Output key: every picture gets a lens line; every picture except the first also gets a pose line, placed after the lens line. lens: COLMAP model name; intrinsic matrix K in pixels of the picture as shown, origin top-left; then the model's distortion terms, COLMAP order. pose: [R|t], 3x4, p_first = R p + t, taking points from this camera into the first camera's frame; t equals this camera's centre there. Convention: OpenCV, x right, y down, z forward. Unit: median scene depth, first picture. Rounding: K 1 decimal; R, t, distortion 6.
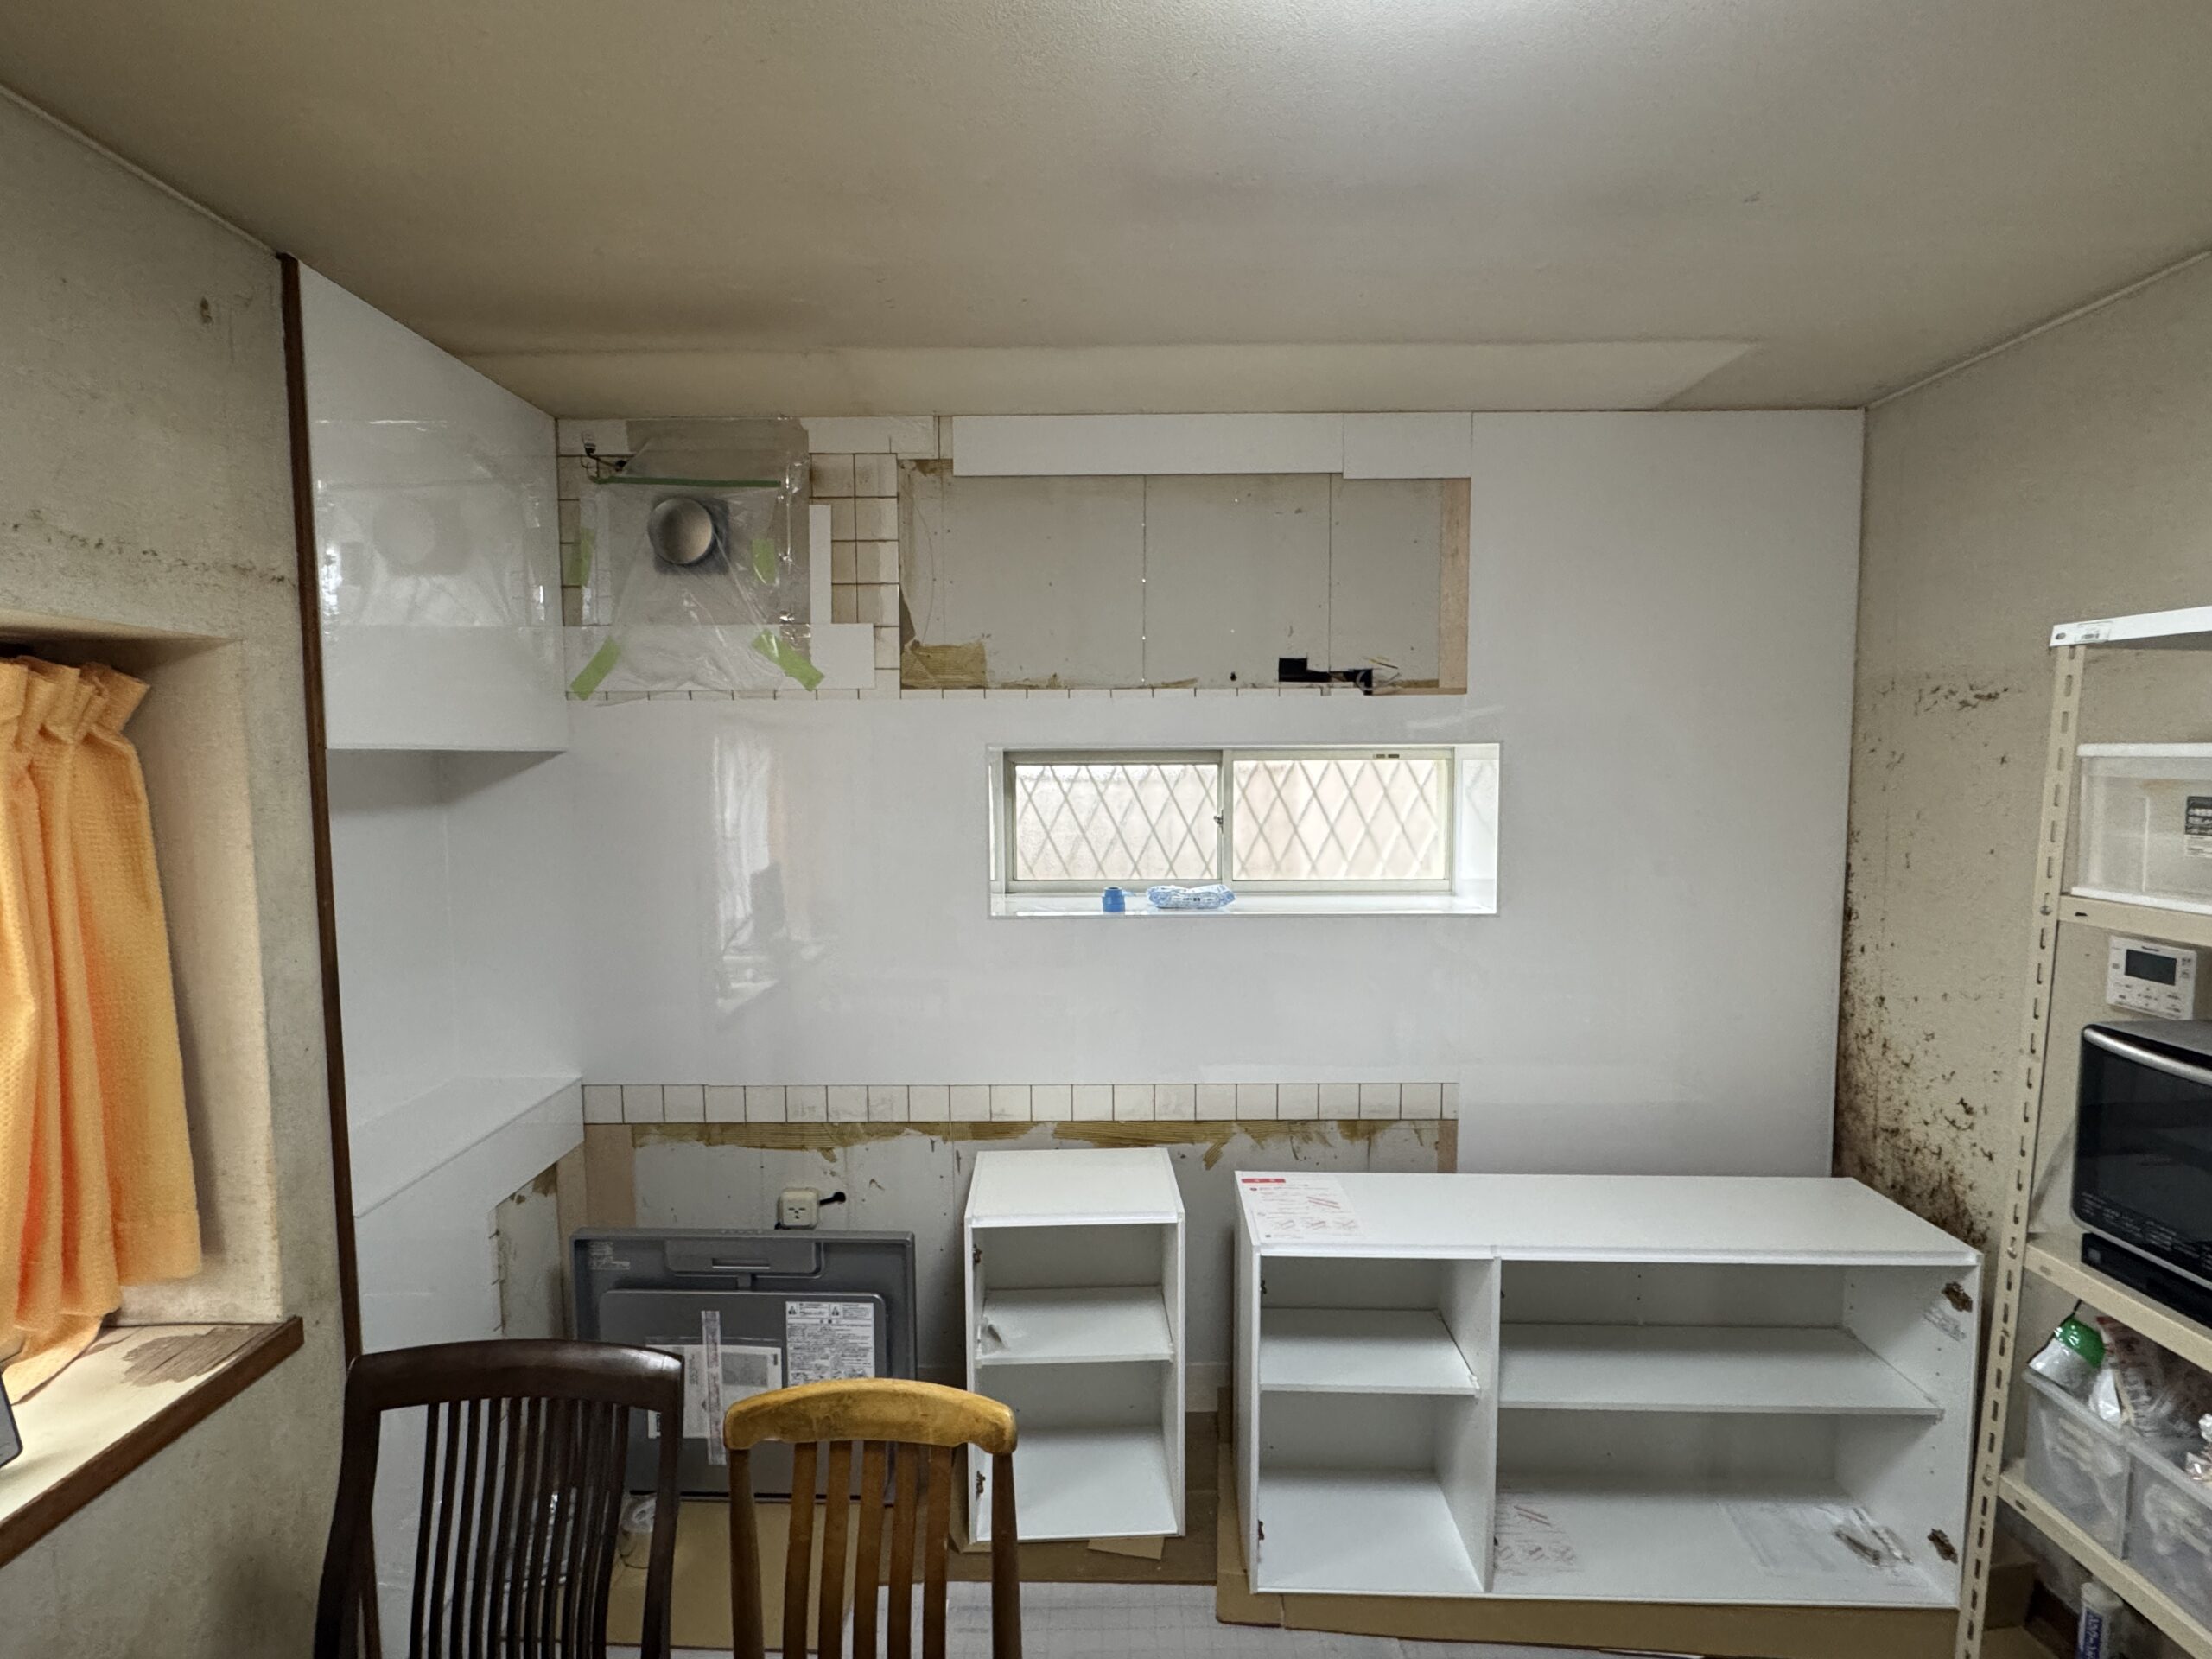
lens RADIAL K [[998.9, 0, 1113.4], [0, 998.9, 823.0], [0, 0, 1]] dist [0.000487, -0.002160]
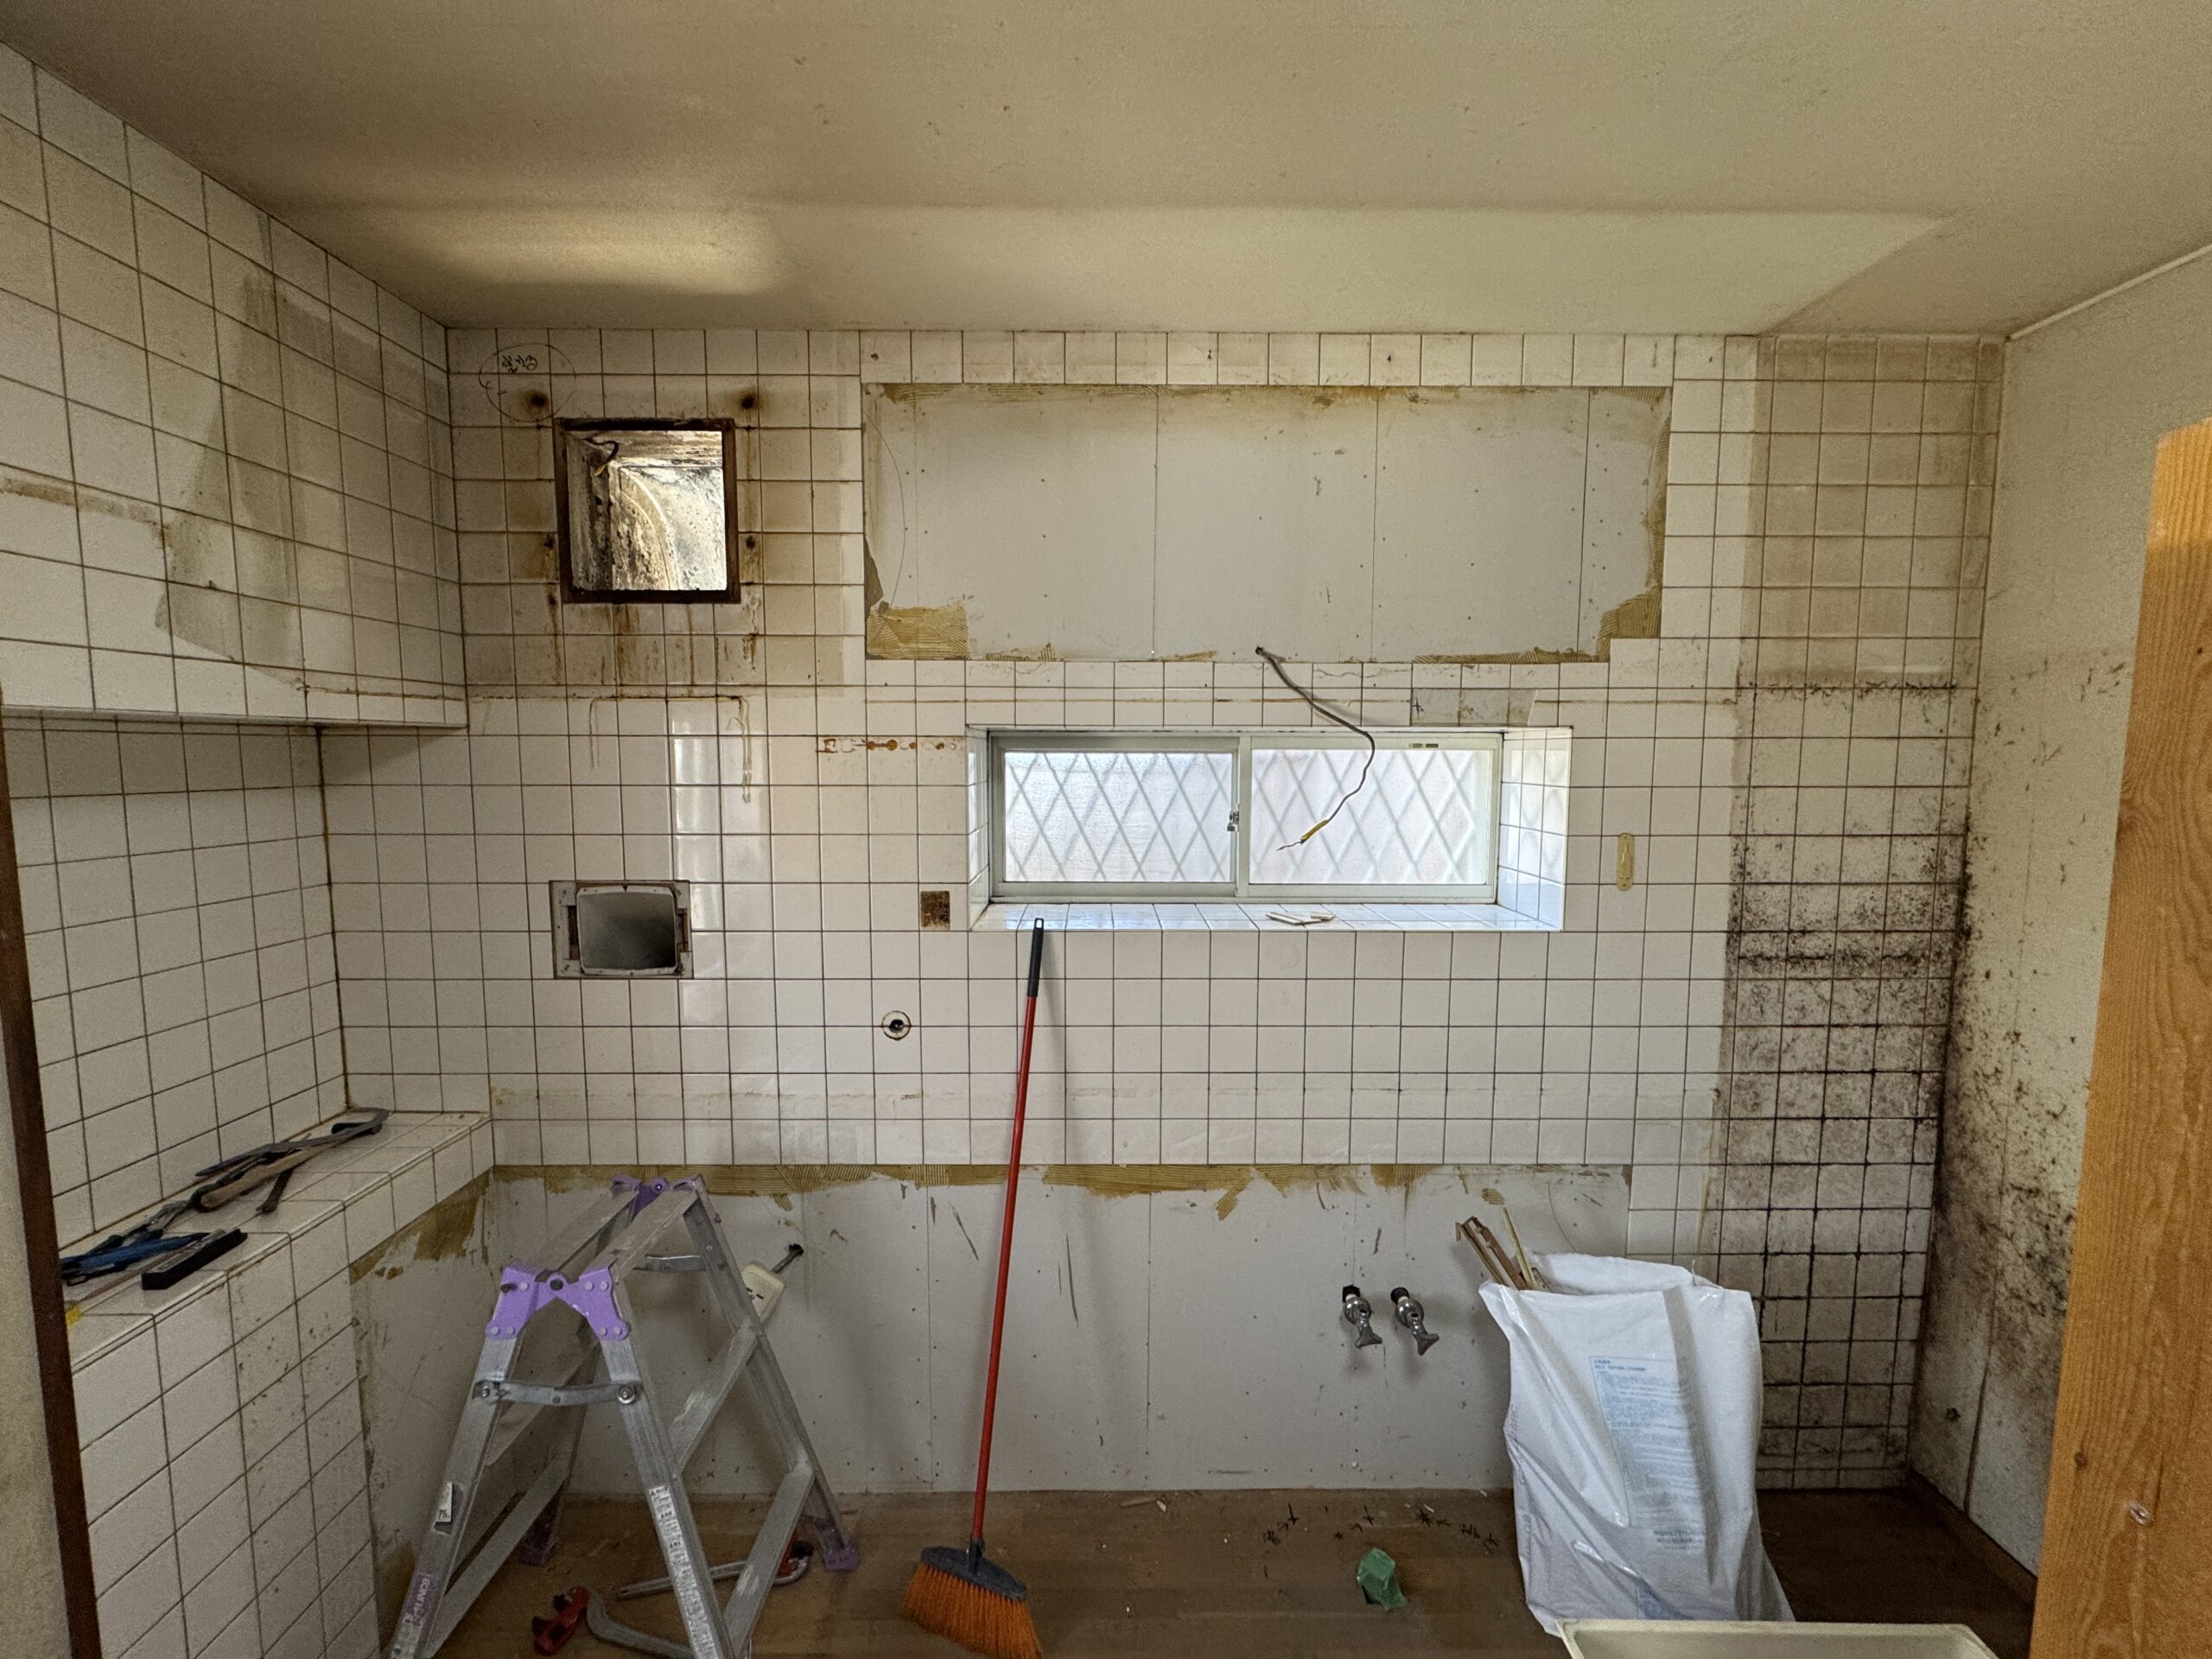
lens RADIAL K [[877.5, 0, 1114.6], [0, 877.5, 827.8], [0, 0, 1]] dist [-0.002522, 0.000856]
pose [[0.999913, 0.007847, 0.010619, -0.009098], [-0.008087, 0.999707, 0.022830, -0.010464], [-0.010437, -0.022914, 0.999683, 0.247639]]
